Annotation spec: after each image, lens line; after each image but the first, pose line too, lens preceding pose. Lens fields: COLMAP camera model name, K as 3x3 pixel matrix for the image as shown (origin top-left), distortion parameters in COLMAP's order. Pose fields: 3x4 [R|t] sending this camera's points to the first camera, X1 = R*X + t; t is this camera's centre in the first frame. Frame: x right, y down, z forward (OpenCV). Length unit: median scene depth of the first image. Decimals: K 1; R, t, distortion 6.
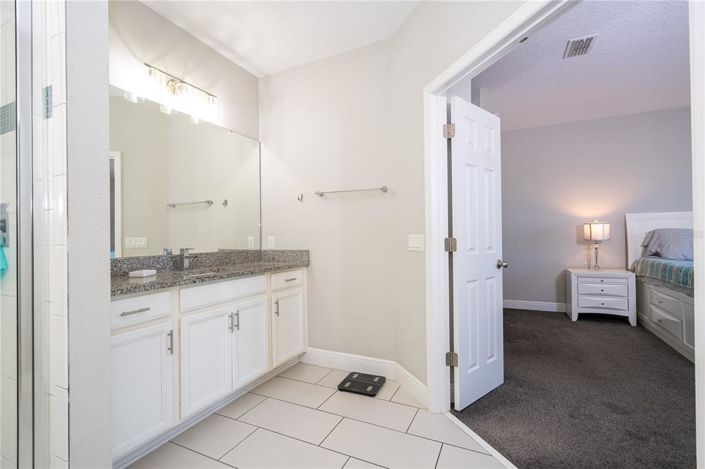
lens RADIAL K [[319.8, 0, 355.9], [0, 319.8, 234.4], [0, 0, 1]] dist [0.001275, 0.000766]
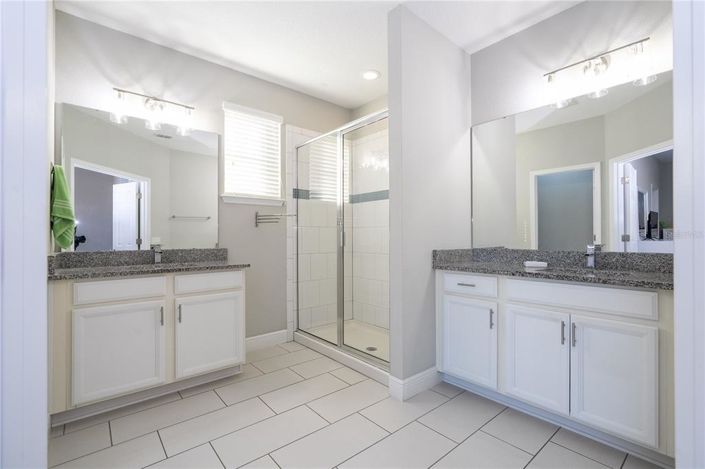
lens RADIAL K [[319.8, 0, 355.9], [0, 319.8, 234.4], [0, 0, 1]] dist [0.001275, 0.000766]
pose [[-0.402775, 0.013114, -0.915205, 0.574295], [0.013260, 0.999876, 0.008492, -0.002646], [0.915203, -0.008716, -0.402899, 0.787233]]
